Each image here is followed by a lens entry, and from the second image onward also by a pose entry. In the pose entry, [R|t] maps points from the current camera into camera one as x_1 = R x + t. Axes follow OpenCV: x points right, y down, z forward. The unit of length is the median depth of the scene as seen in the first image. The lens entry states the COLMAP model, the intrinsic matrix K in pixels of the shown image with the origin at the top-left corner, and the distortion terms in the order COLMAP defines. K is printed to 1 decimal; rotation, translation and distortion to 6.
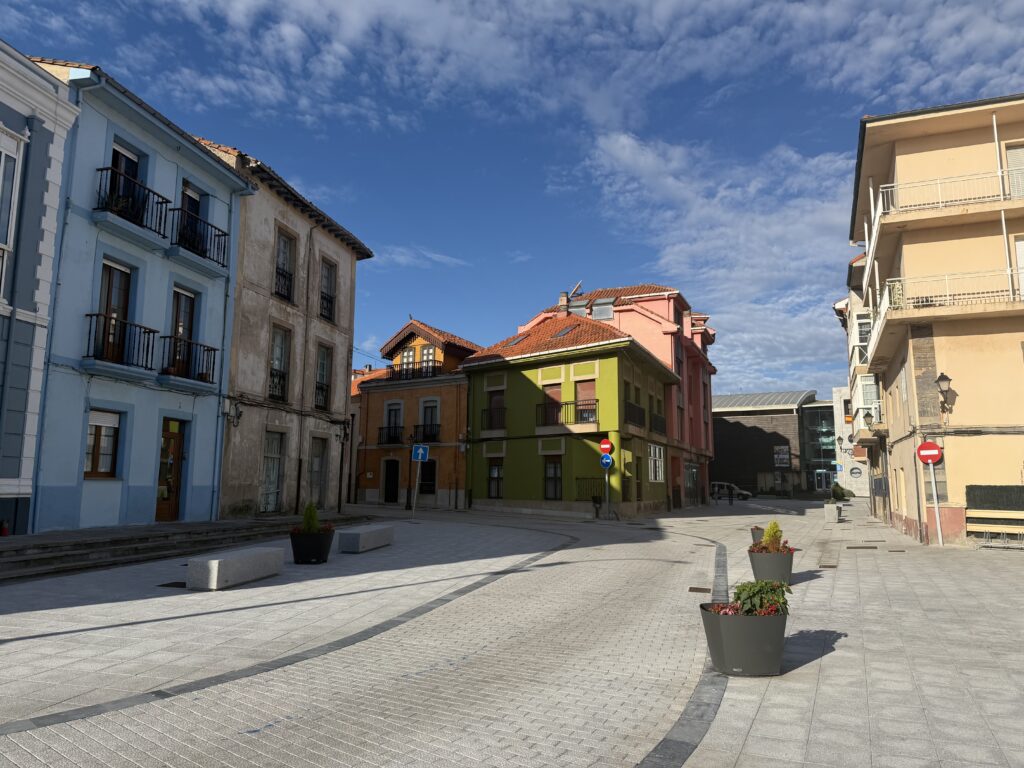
lens RADIAL K [[709.0, 0, 512.0], [0, 709.0, 384.0], [0, 0, 1]] dist [0.095237, -0.130125]
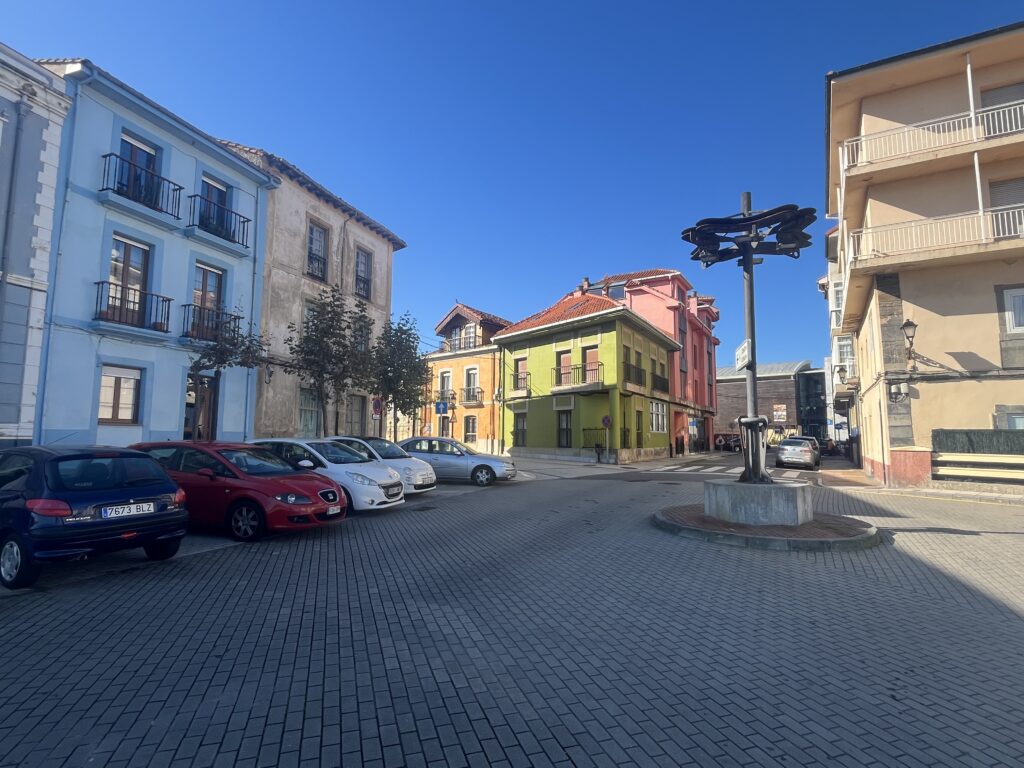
lens RADIAL K [[517.2, 0, 515.2], [0, 517.2, 390.8], [0, 0, 1]] dist [-0.015670, 0.000389]
pose [[0.991195, -0.013806, -0.131691, 0.131873], [0.020096, 0.998714, 0.046551, 0.037713], [0.130878, -0.048787, 0.990197, 0.193534]]
